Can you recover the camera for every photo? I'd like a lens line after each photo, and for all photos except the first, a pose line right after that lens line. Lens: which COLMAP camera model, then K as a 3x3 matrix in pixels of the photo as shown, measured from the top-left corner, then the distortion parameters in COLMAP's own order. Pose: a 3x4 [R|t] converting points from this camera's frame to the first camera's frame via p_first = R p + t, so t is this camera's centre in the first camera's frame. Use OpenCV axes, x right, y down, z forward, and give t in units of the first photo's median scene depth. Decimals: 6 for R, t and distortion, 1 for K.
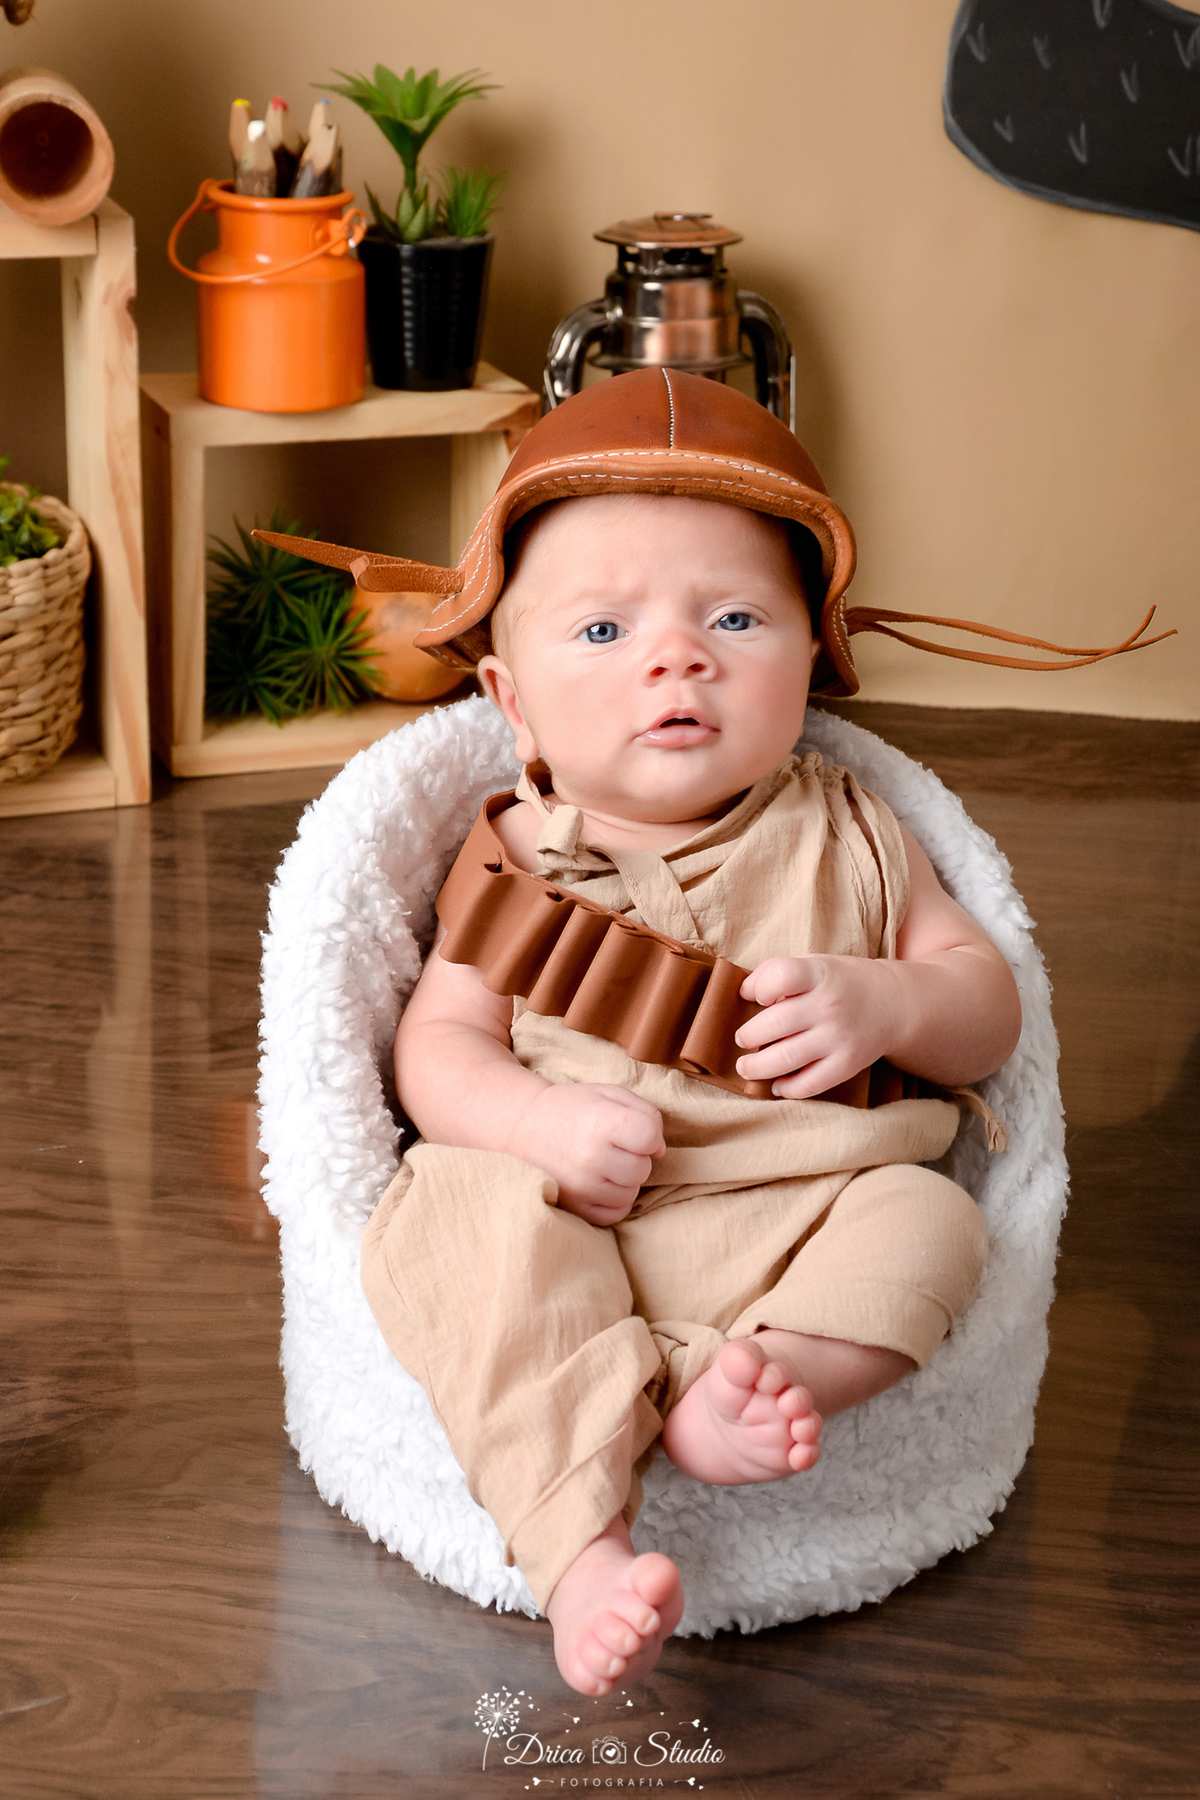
lens RADIAL K [[3152.5, 0, 565.4], [0, 3152.5, 902.3], [0, 0, 1]] dist [0.238067, 0.000000]
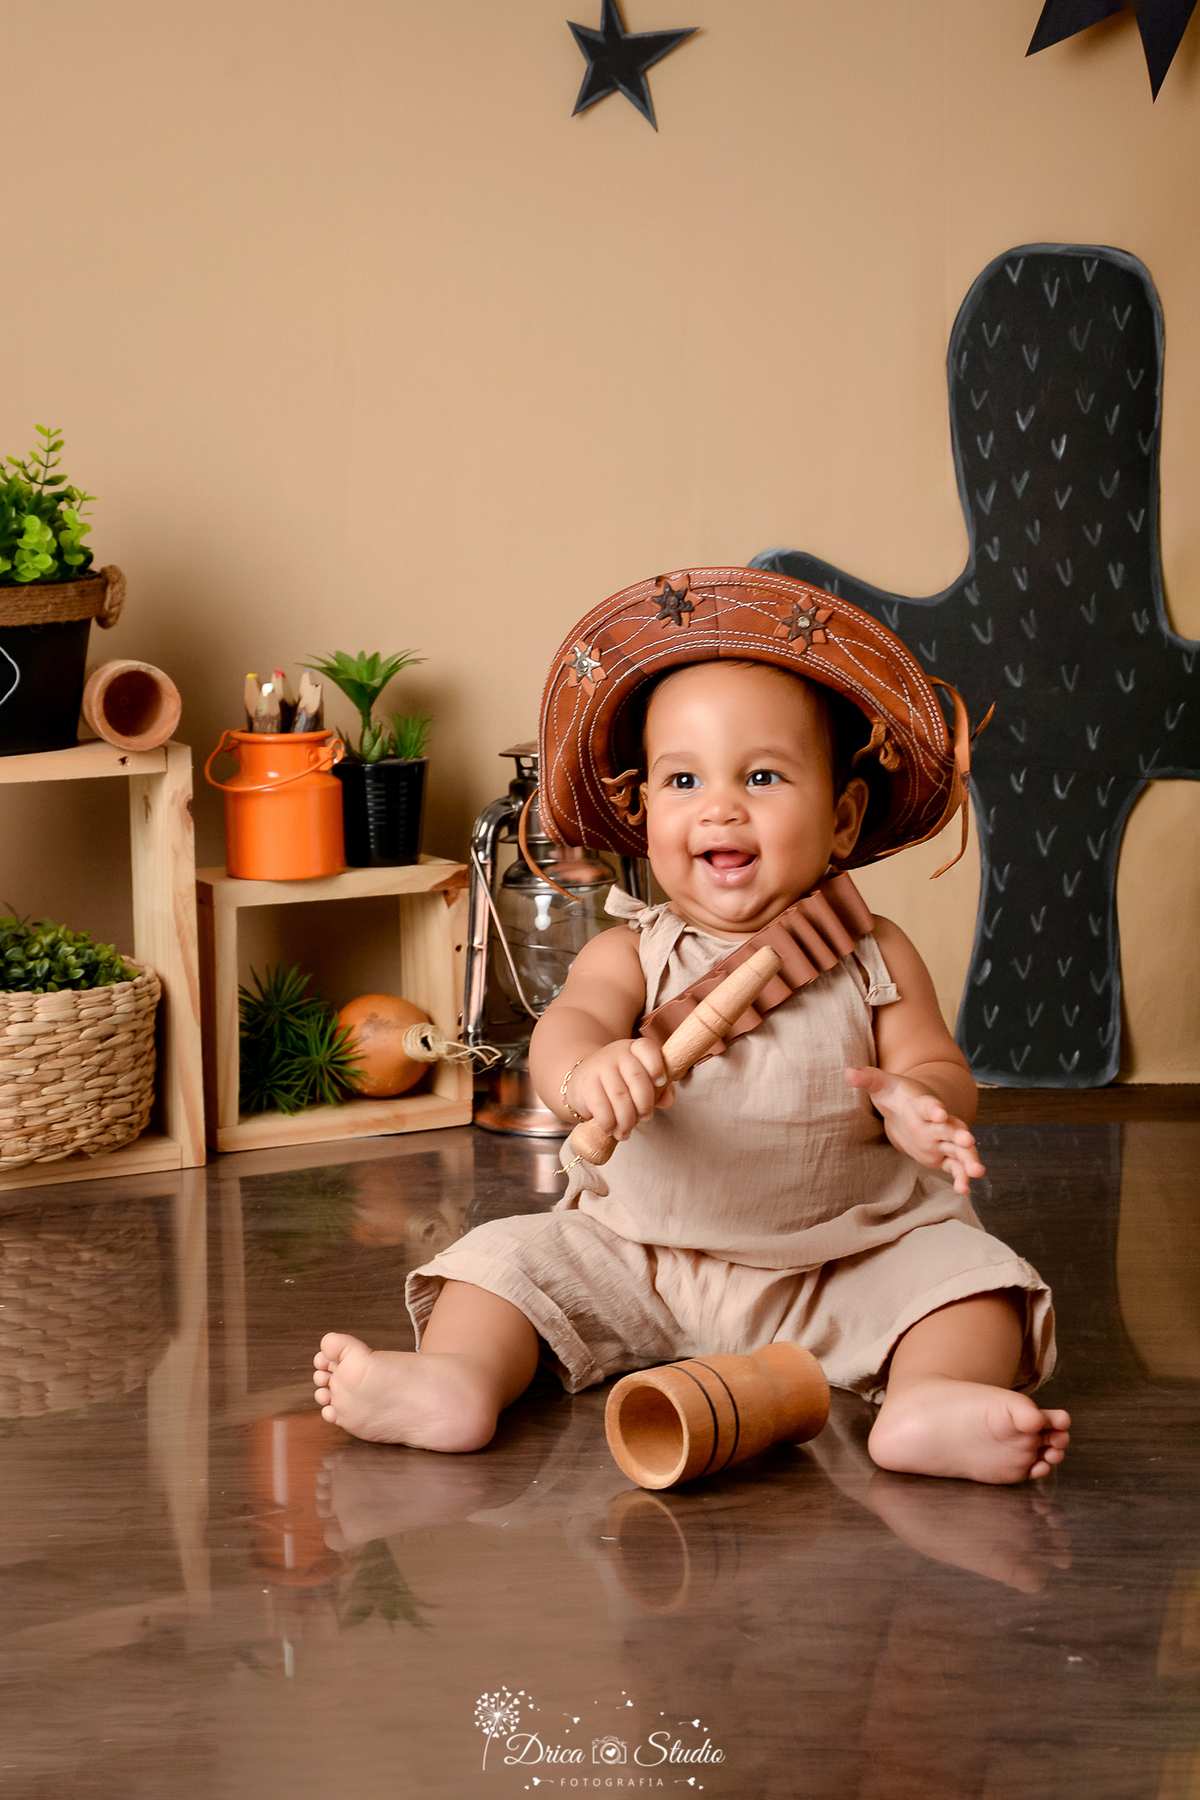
lens RADIAL K [[3504.4, 0, 568.3], [0, 3504.4, 909.8], [0, 0, 1]] dist [0.378513, 0.000000]
pose [[0.993106, -0.059161, 0.101193, -0.122828], [0.082590, 0.965765, -0.245919, 0.245293], [-0.083180, 0.252581, 0.963994, -0.491231]]
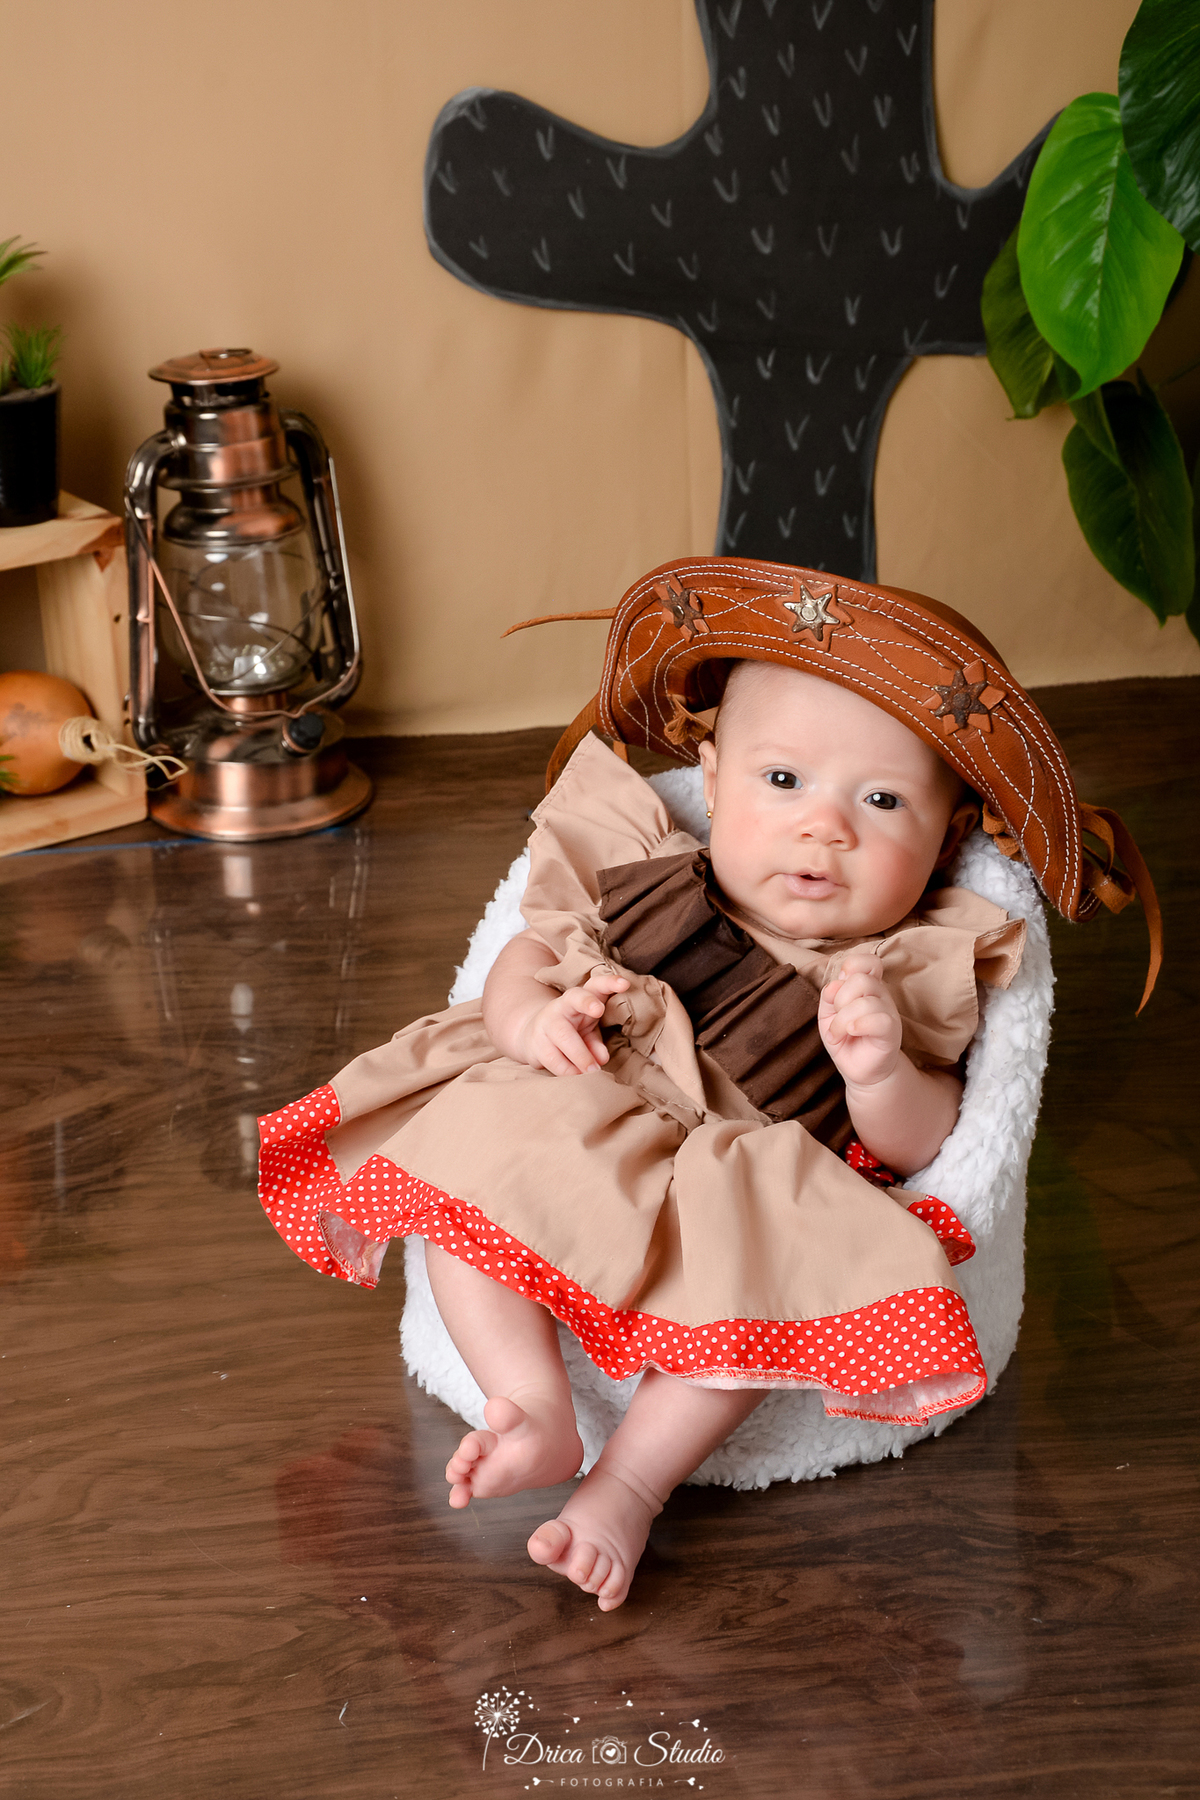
lens RADIAL K [[3142.2, 0, 594.5], [0, 3142.2, 903.5], [0, 0, 1]] dist [0.390412, 0.000000]
pose [[0.967911, -0.142830, 0.206755, -0.102073], [0.135876, 0.989585, 0.047526, -0.054437], [-0.211390, -0.017908, 0.977238, -0.165050]]
